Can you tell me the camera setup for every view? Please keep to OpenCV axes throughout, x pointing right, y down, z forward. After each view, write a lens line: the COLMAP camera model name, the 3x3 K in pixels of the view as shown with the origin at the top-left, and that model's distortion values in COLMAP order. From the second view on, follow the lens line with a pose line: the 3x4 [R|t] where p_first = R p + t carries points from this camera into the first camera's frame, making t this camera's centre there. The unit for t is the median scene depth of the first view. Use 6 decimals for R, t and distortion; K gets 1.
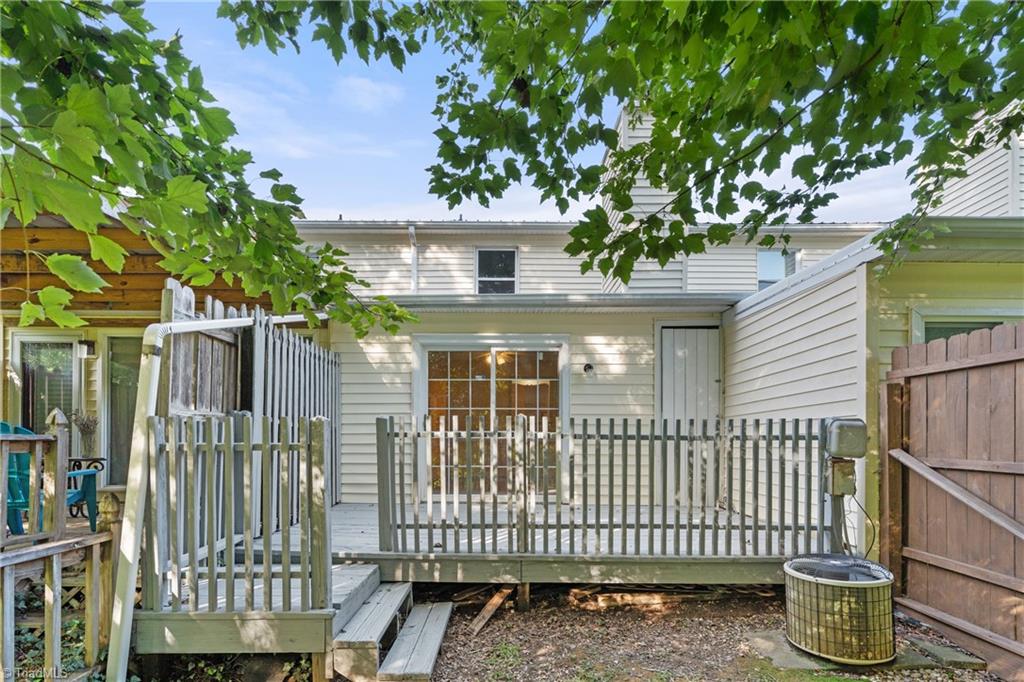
lens RADIAL K [[457.4, 0, 513.3], [0, 457.4, 442.3], [0, 0, 1]] dist [0.000597, 0.000015]
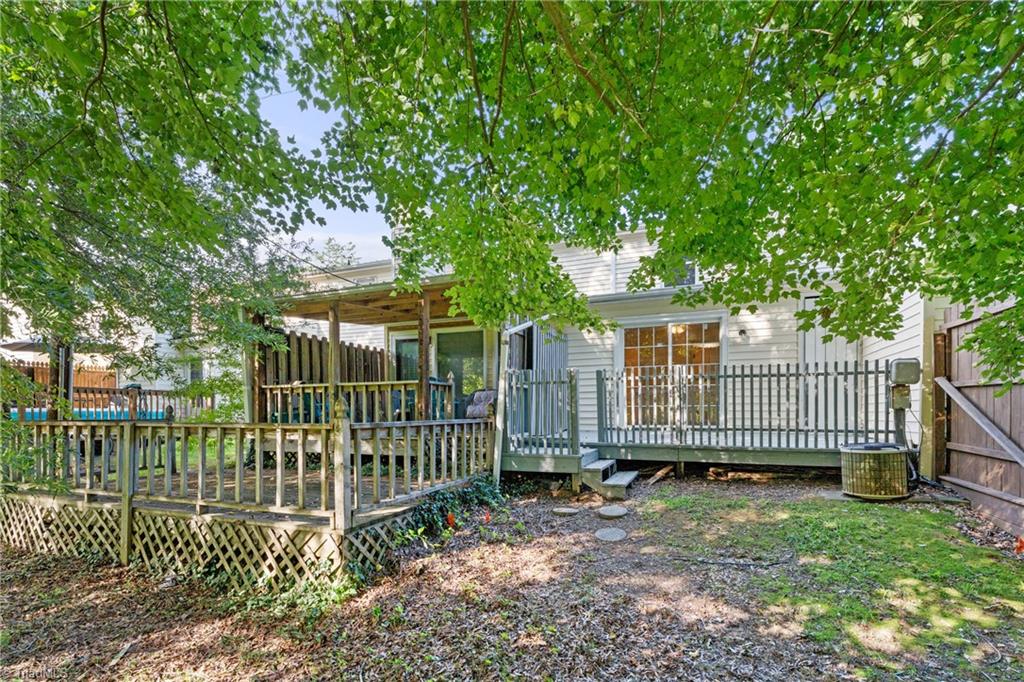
lens RADIAL K [[485.8, 0, 515.1], [0, 485.8, 413.5], [0, 0, 1]] dist [0.014337, 0.000208]
pose [[0.920398, -0.003249, -0.390969, 0.171122], [0.002499, 0.999994, -0.002428, 0.126577], [0.390975, 0.001258, 0.920401, -0.961509]]
